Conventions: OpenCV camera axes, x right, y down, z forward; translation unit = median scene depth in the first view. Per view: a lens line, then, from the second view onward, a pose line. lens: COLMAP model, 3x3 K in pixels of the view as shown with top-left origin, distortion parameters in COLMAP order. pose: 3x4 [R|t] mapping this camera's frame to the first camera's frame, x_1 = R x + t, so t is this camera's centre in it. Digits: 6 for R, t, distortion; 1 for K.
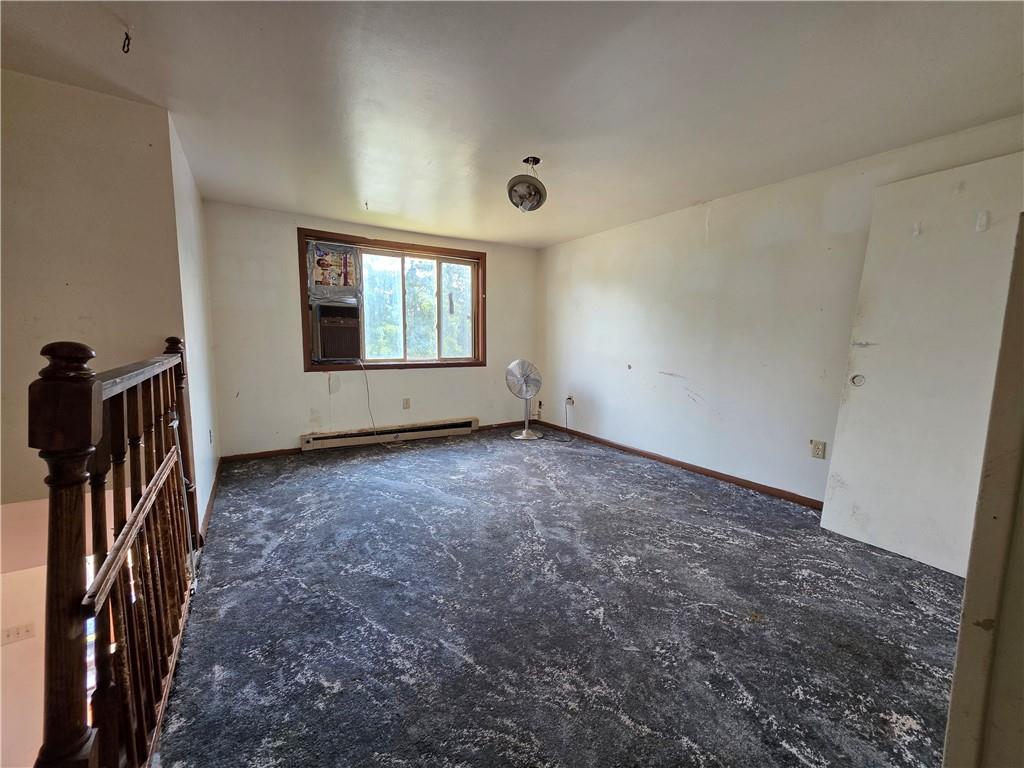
lens RADIAL K [[409.2, 0, 514.2], [0, 409.2, 385.4], [0, 0, 1]] dist [0.002731, 0.000243]
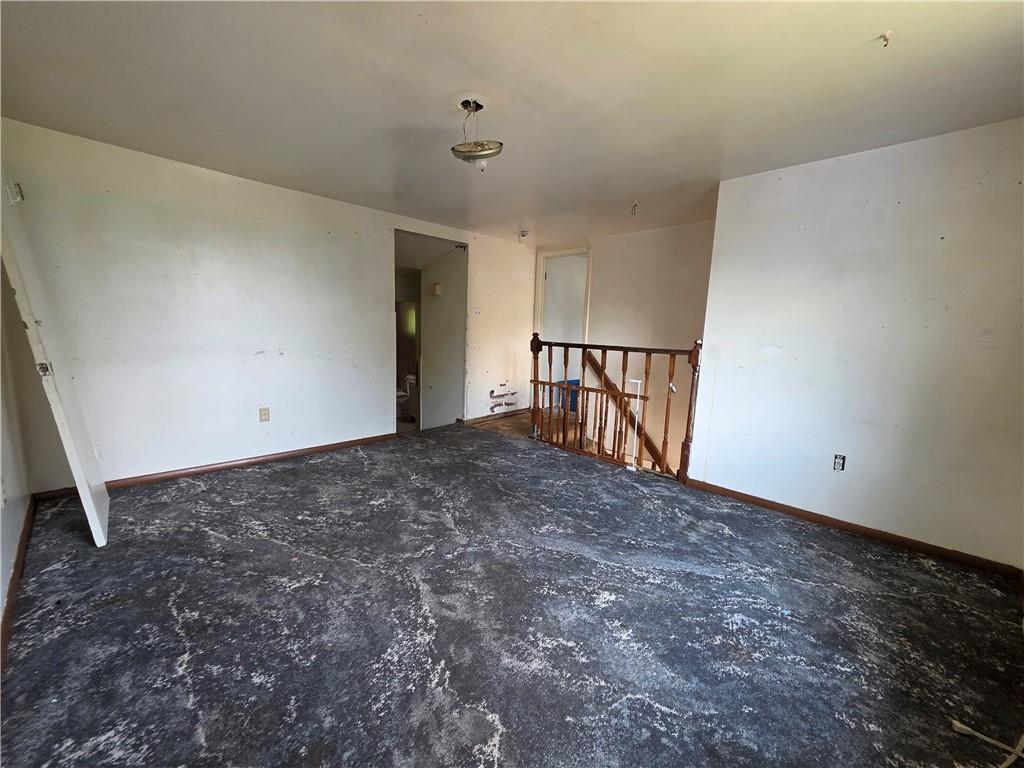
lens RADIAL K [[409.2, 0, 515.5], [0, 409.2, 381.7], [0, 0, 1]] dist [0.002731, 0.000243]
pose [[-0.971951, -0.011297, -0.234912, 0.136175], [-0.069903, 0.967582, 0.242691, -0.230562], [0.224555, 0.252305, -0.941232, 1.845335]]
